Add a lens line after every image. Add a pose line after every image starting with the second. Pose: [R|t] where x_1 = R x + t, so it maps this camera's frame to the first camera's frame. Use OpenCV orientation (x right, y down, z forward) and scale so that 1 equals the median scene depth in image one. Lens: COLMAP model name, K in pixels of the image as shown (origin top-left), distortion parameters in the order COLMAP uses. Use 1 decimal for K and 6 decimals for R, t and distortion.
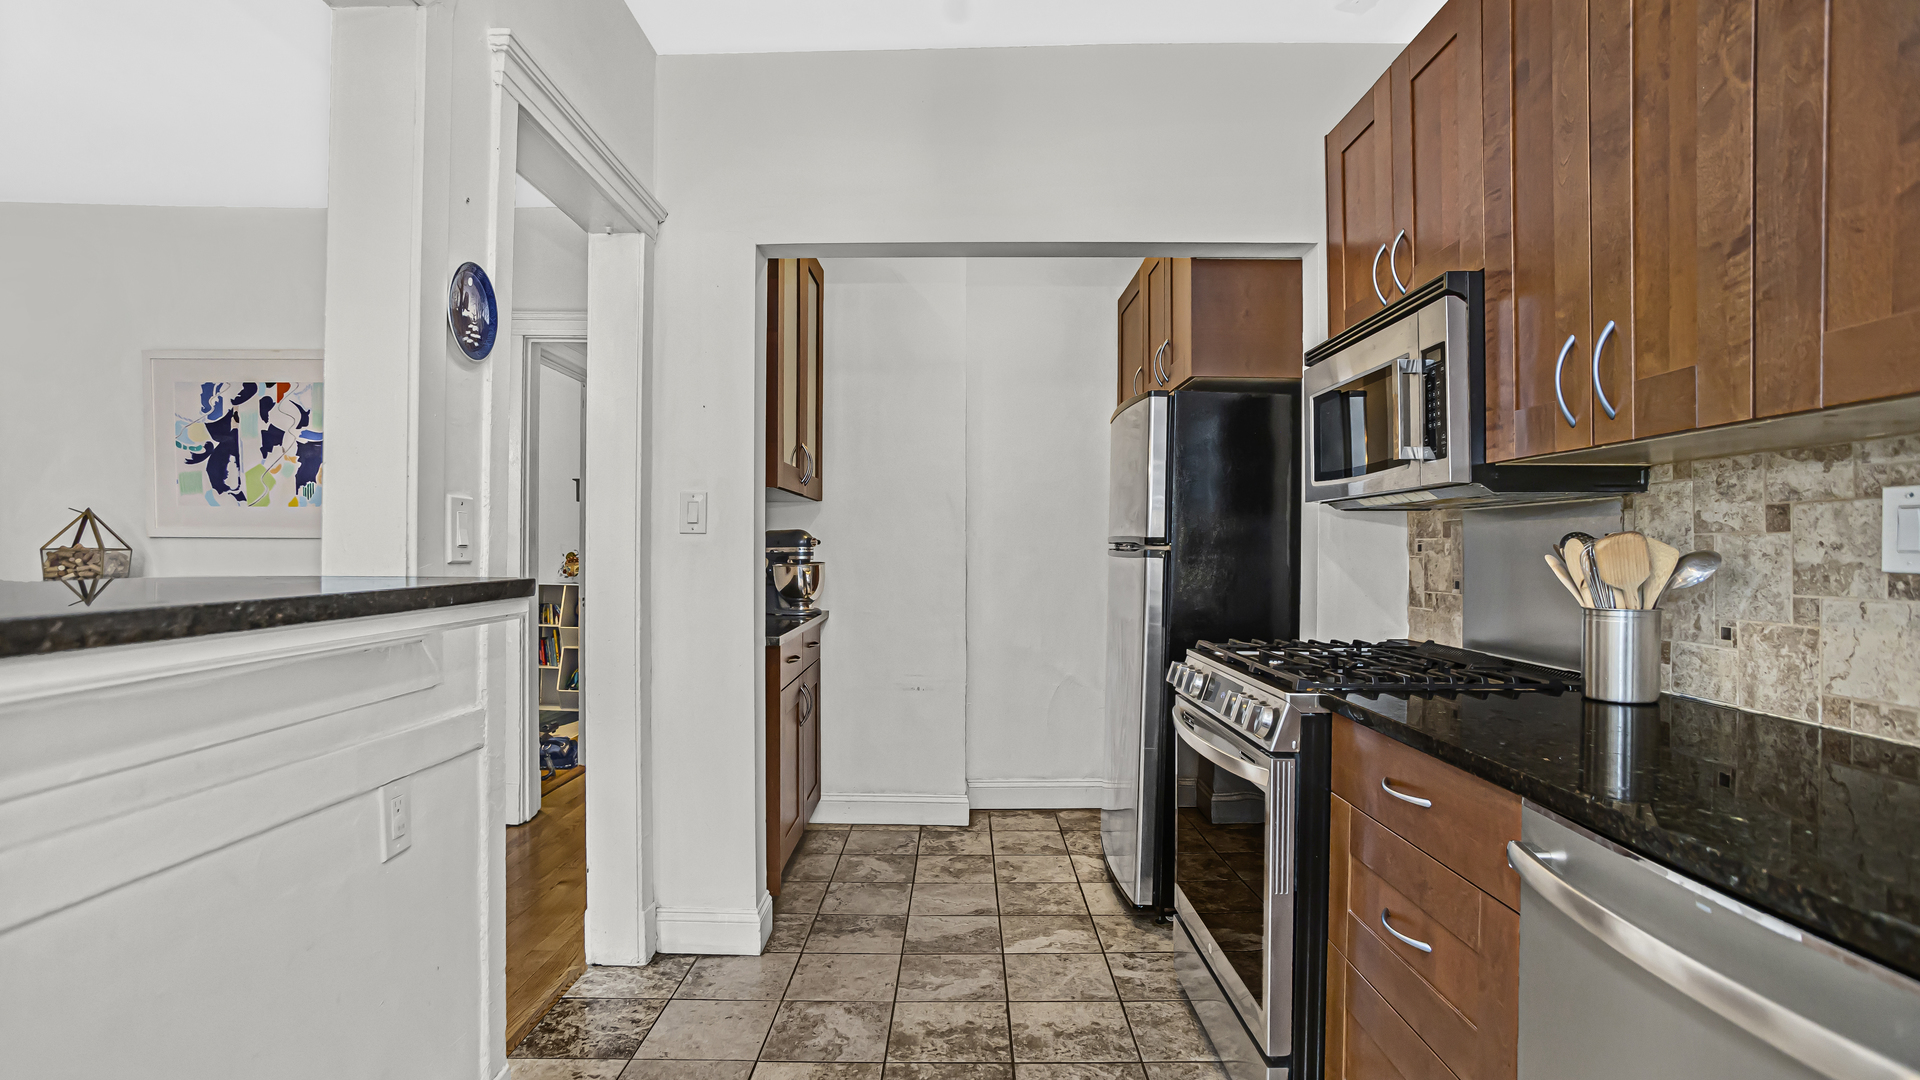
lens RADIAL K [[939.4, 0, 943.1], [0, 939.4, 538.8], [0, 0, 1]] dist [-0.080948, 0.041519]
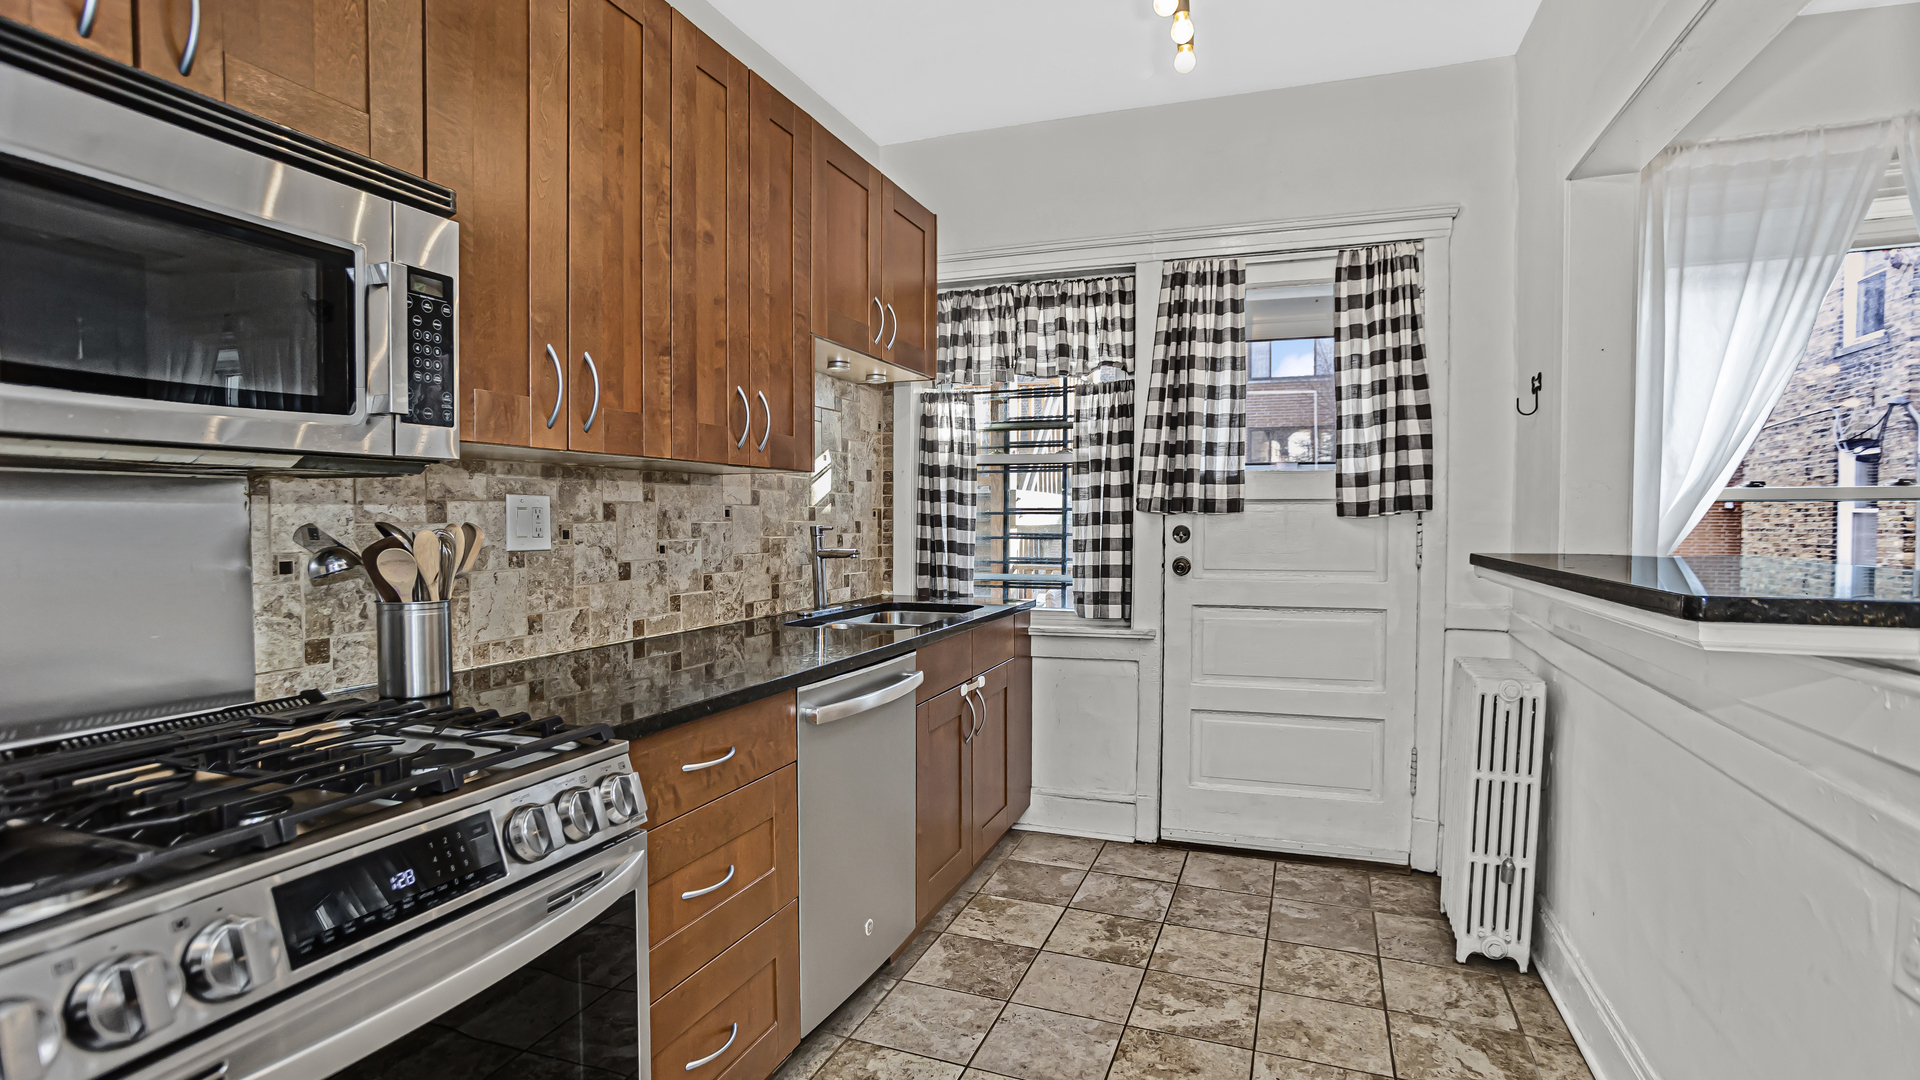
lens RADIAL K [[918.8, 0, 952.9], [0, 918.8, 556.1], [0, 0, 1]] dist [-0.077720, 0.039618]
pose [[-0.941552, -0.014023, 0.336575, -0.115425], [-0.003543, 0.999490, 0.031729, -0.003550], [-0.336849, 0.028682, -0.941122, 1.573064]]
